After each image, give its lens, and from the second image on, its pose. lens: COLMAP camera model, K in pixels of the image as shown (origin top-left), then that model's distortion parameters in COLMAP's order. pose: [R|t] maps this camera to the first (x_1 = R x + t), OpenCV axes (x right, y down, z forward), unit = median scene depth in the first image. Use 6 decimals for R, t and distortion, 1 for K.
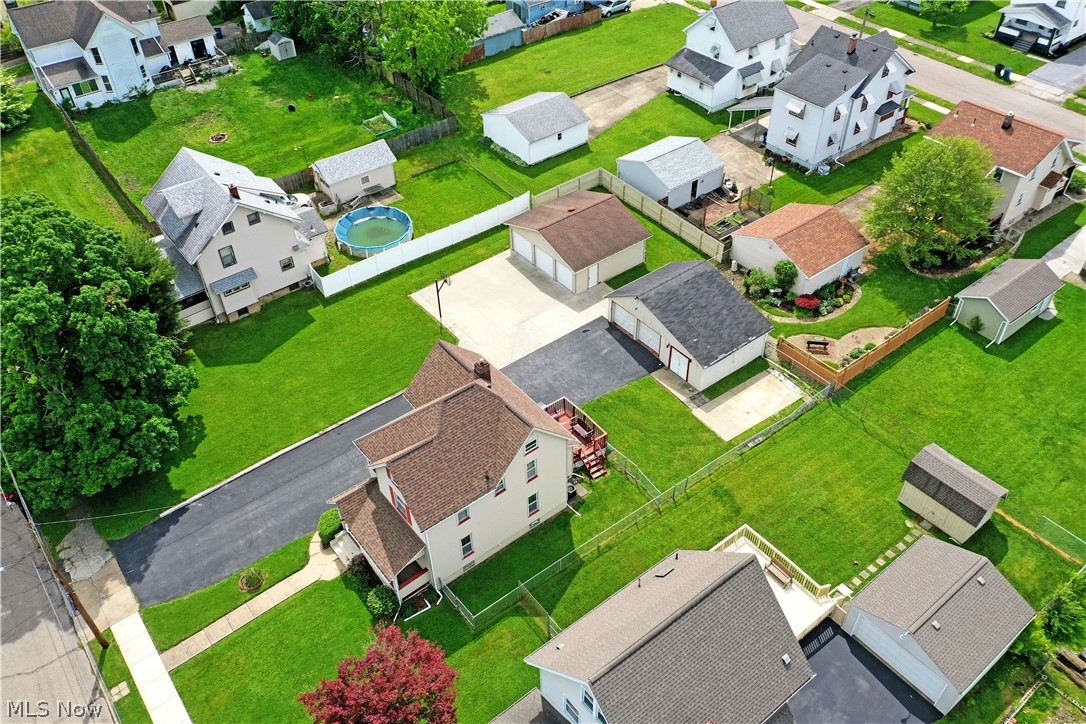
lens RADIAL K [[862.9, 0, 543.3], [0, 862.9, 363.0], [0, 0, 1]] dist [0.012732, 0.009558]
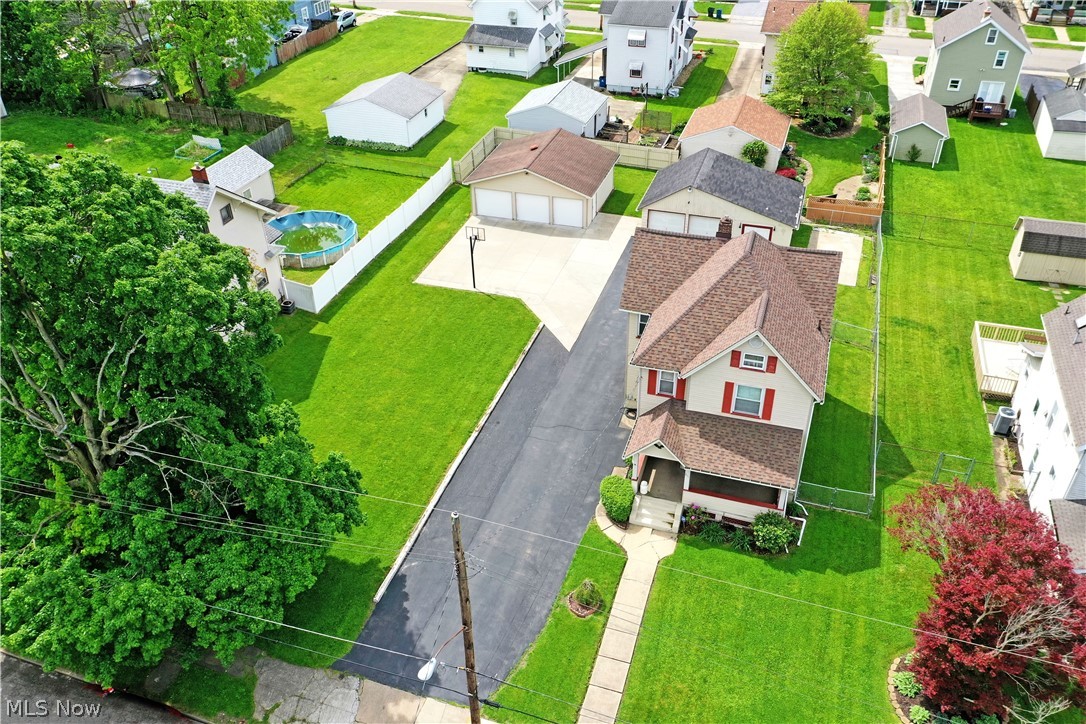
lens RADIAL K [[862.9, 0, 541.7], [0, 862.9, 357.6], [0, 0, 1]] dist [0.012732, 0.009558]
pose [[0.831533, -0.311672, 0.459798, -0.424011], [0.370893, 0.927730, -0.041892, 0.059974], [-0.413512, 0.205370, 0.887035, 0.250288]]
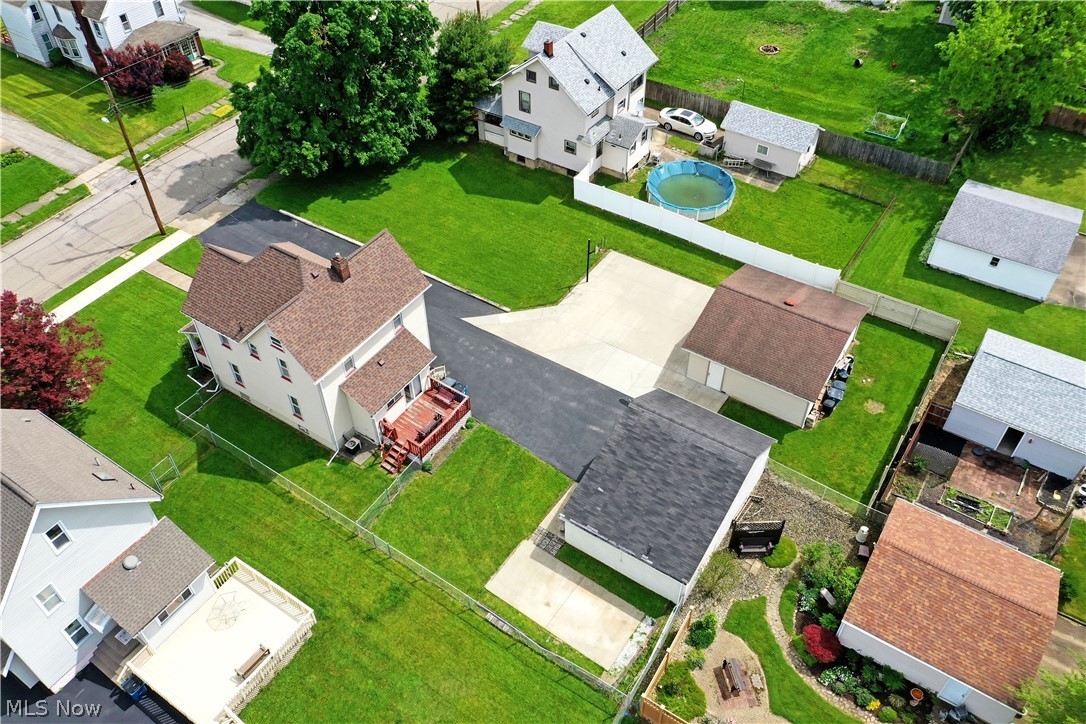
lens RADIAL K [[862.9, 0, 538.2], [0, 862.9, 364.0], [0, 0, 1]] dist [0.012732, 0.009558]
pose [[0.313788, 0.679834, -0.662844, 0.469570], [-0.629834, 0.671438, 0.390487, -0.286289], [0.710525, 0.294952, 0.638872, 0.393579]]
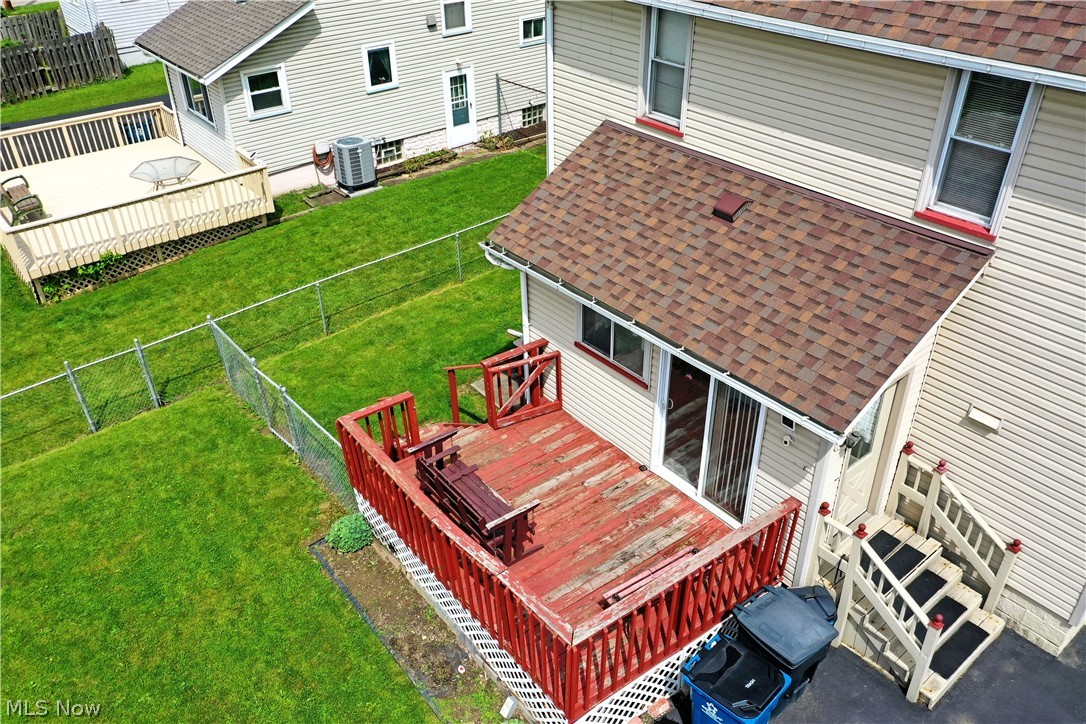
lens RADIAL K [[862.9, 0, 545.0], [0, 862.9, 365.6], [0, 0, 1]] dist [0.012732, 0.009558]
pose [[-0.999238, 0.038966, 0.002345, 0.021166], [0.012185, 0.254261, 0.967059, -0.080449], [0.037086, 0.966350, -0.254542, 0.790352]]
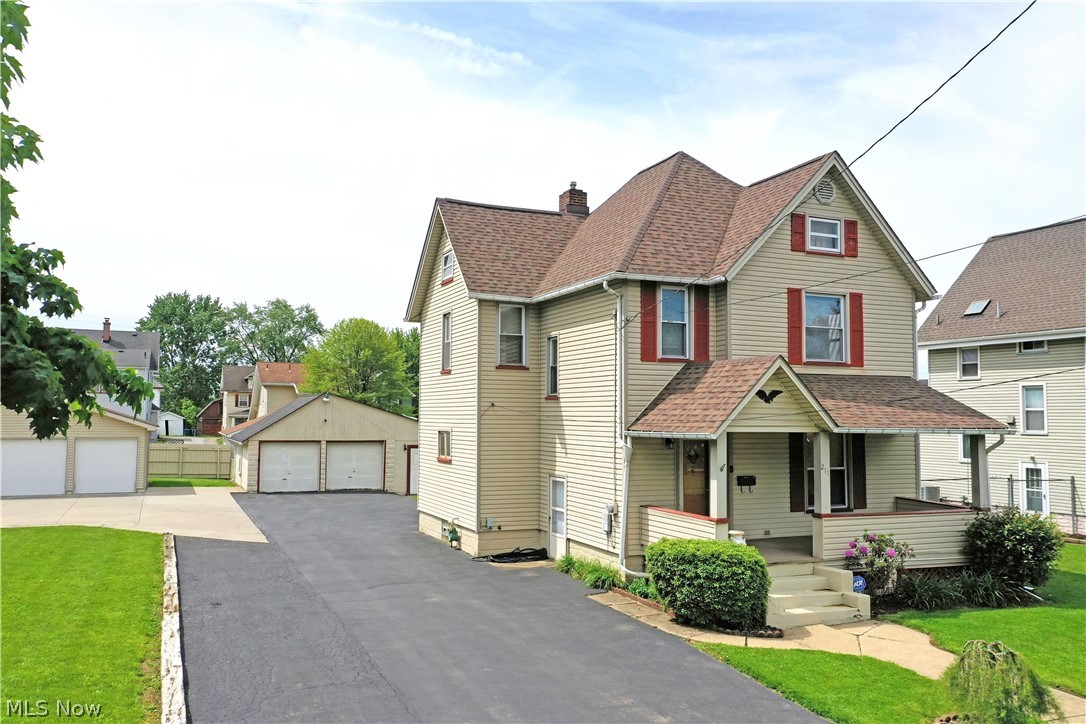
lens RADIAL K [[862.9, 0, 543.7], [0, 862.9, 360.9], [0, 0, 1]] dist [0.012732, 0.009558]
pose [[0.256162, 0.083159, 0.963050, -0.372490], [0.635742, 0.736005, -0.232656, 0.119443], [-0.728157, 0.671849, 0.135669, 0.676526]]
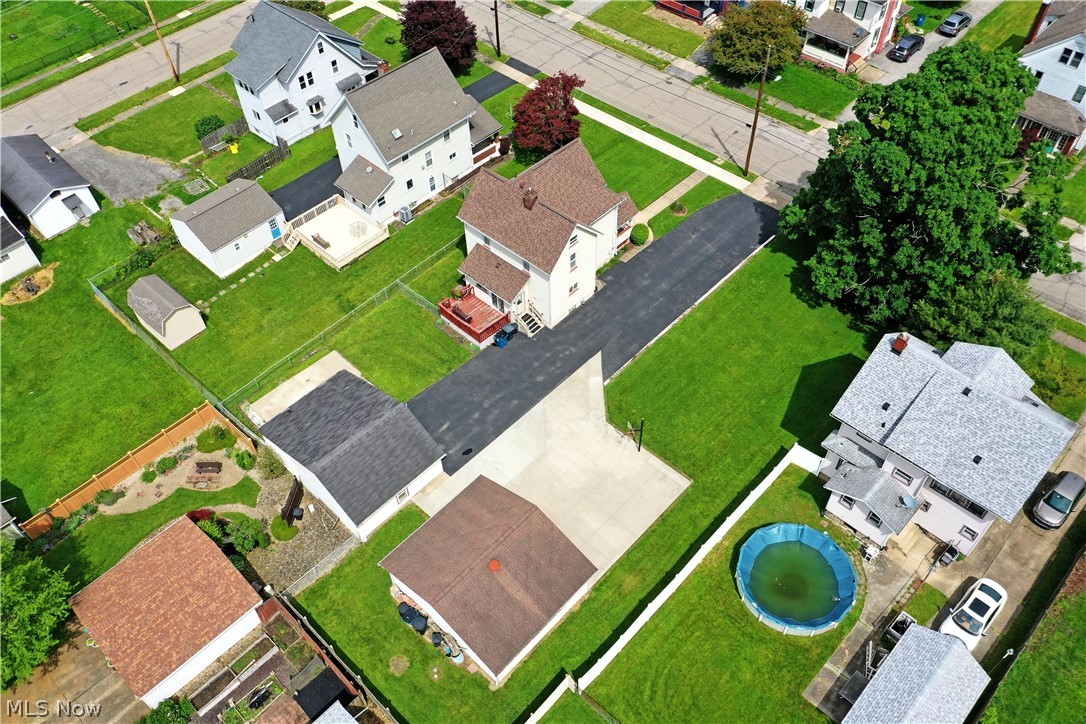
lens RADIAL K [[862.9, 0, 539.0], [0, 862.9, 365.0], [0, 0, 1]] dist [0.012732, 0.009558]
pose [[-0.988372, 0.140399, -0.058385, 0.014973], [-0.061067, -0.014869, 0.998023, -0.825294], [0.139253, 0.989983, 0.023270, 0.816508]]
